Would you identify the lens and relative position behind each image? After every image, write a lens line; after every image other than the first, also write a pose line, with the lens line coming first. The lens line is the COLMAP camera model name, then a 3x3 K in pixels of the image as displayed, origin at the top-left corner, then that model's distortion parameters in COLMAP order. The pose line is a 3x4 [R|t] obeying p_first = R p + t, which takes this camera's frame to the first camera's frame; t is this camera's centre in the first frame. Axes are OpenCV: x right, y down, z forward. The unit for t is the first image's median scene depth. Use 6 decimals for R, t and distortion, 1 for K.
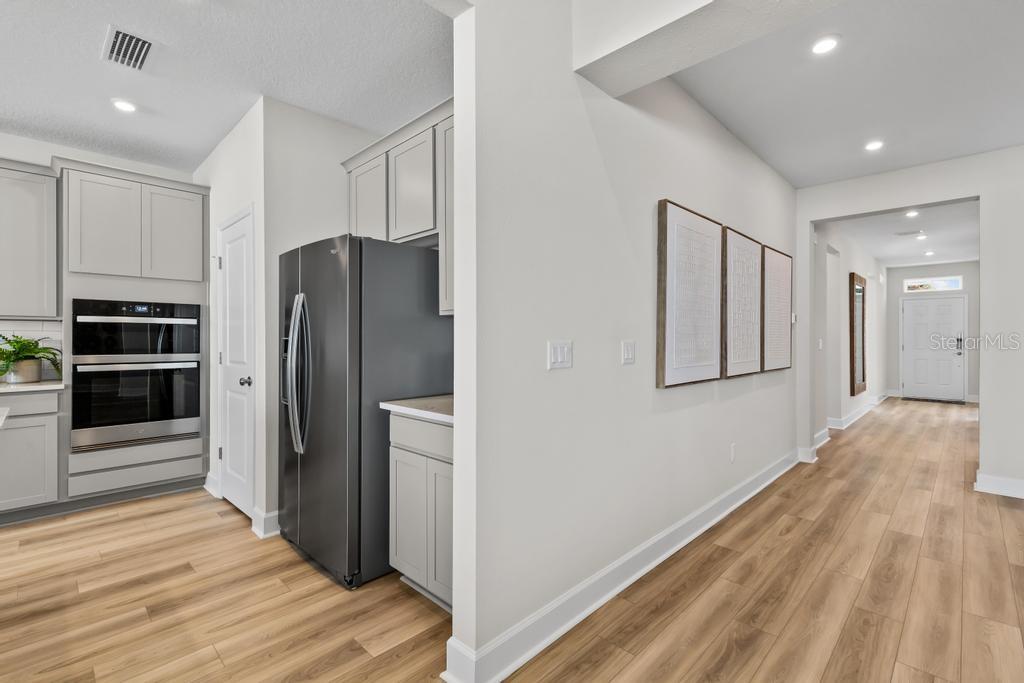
lens RADIAL K [[471.3, 0, 510.6], [0, 471.3, 347.0], [0, 0, 1]] dist [0.002462, -0.000285]
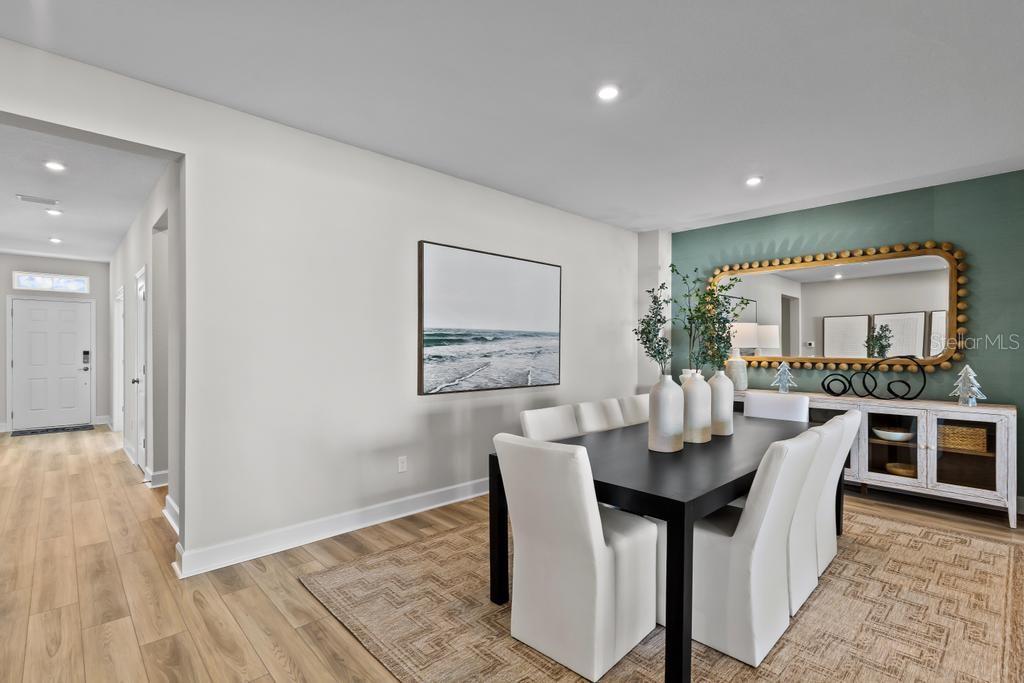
lens RADIAL K [[471.3, 0, 510.6], [0, 471.3, 347.0], [0, 0, 1]] dist [0.002462, -0.000285]
pose [[0.034720, 0.003796, 0.999390, 0.191354], [0.013314, 0.999902, -0.004260, -0.016751], [-0.999308, 0.013454, 0.034666, 0.305721]]
